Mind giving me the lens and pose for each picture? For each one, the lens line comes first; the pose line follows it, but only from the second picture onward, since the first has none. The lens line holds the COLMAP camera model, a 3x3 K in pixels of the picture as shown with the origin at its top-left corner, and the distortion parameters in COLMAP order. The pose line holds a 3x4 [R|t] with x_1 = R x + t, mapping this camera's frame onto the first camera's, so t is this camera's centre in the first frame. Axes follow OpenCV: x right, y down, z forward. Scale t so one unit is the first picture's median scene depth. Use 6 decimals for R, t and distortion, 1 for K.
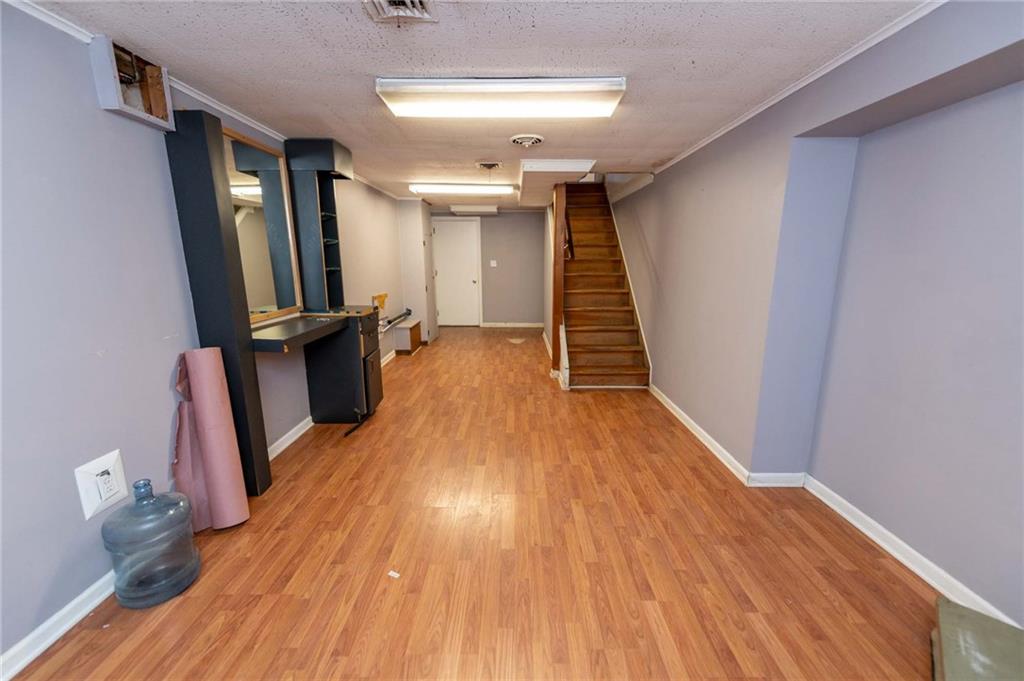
lens RADIAL K [[400.2, 0, 514.1], [0, 400.2, 341.9], [0, 0, 1]] dist [0.018121, -0.005965]
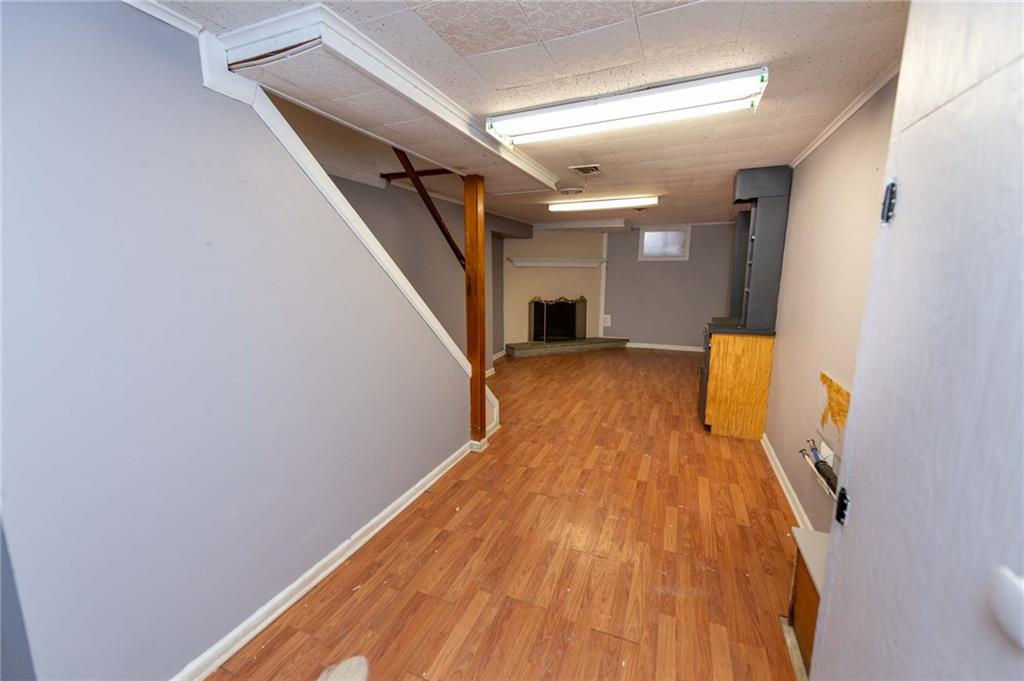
lens RADIAL K [[400.2, 0, 514.1], [0, 400.2, 341.9], [0, 0, 1]] dist [0.018121, -0.005965]
pose [[-0.924217, -0.064140, 0.376443, -0.316111], [0.081213, 0.930228, 0.357883, -0.511568], [-0.373133, 0.361334, -0.854523, 2.321561]]
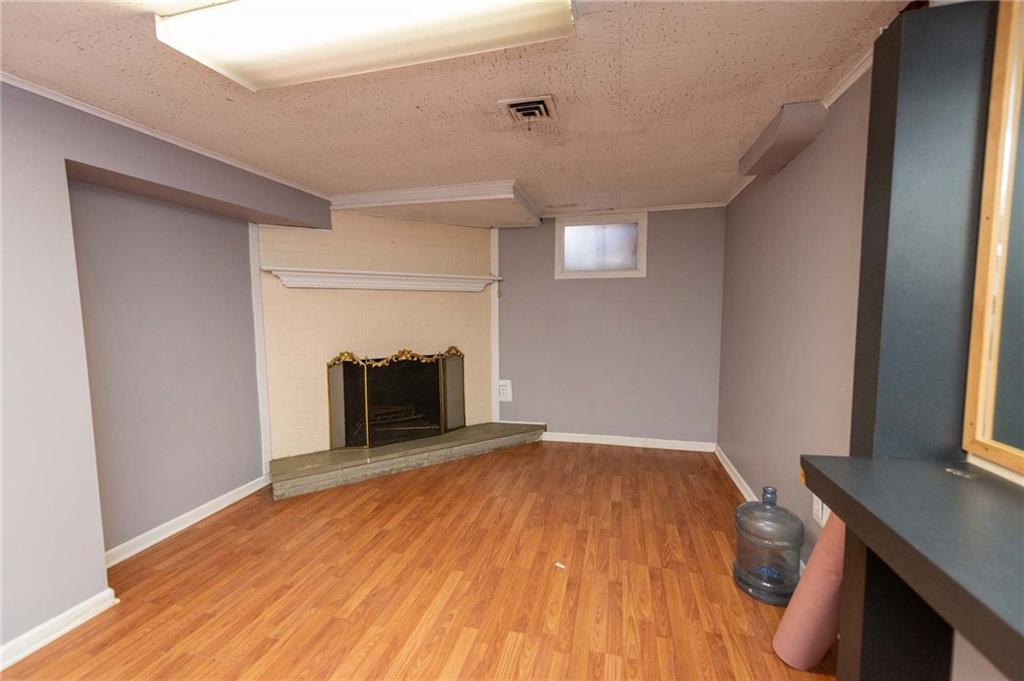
lens RADIAL K [[400.2, 0, 514.1], [0, 400.2, 341.9], [0, 0, 1]] dist [0.018121, -0.005965]
pose [[-0.968547, -0.009413, 0.248654, -0.261263], [0.061837, 0.958831, 0.277164, -0.218943], [-0.241026, 0.283822, -0.928090, 1.114935]]
